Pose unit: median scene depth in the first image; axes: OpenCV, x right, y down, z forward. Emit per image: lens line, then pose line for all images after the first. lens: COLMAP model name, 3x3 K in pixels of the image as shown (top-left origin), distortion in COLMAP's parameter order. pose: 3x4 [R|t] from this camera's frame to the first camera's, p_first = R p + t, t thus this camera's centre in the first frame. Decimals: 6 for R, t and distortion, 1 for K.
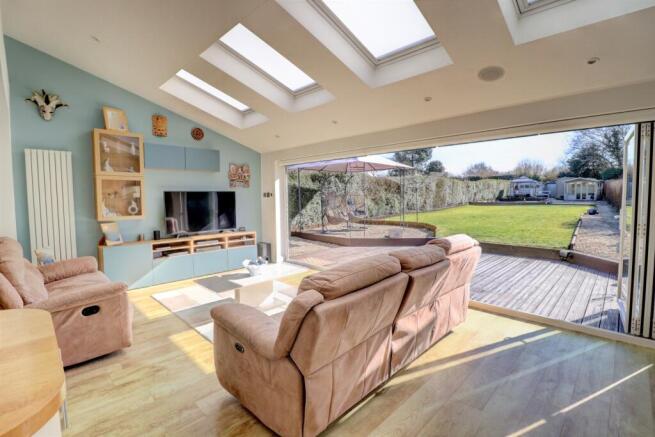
lens RADIAL K [[301.2, 0, 327.5], [0, 301.2, 218.5], [0, 0, 1]] dist [-0.001542, -0.014487]
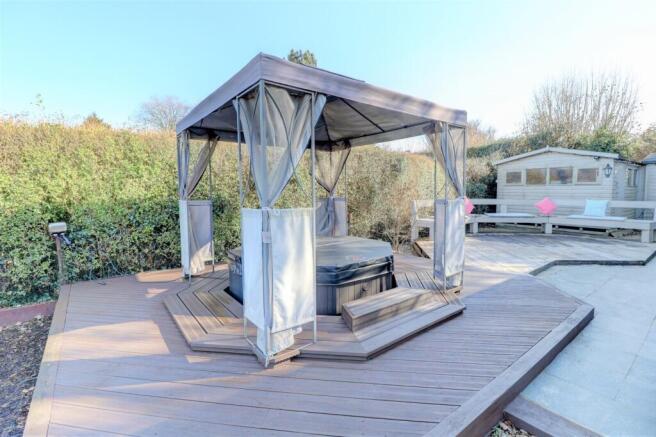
lens RADIAL K [[301.6, 0, 328.0], [0, 301.6, 218.5], [0, 0, 1]] dist [-0.001542, -0.014487]
pose [[0.973926, 0.021522, -0.225842, 0.956543], [-0.019224, 0.999739, 0.012369, -0.129571], [0.226049, -0.007705, 0.974086, 1.274009]]
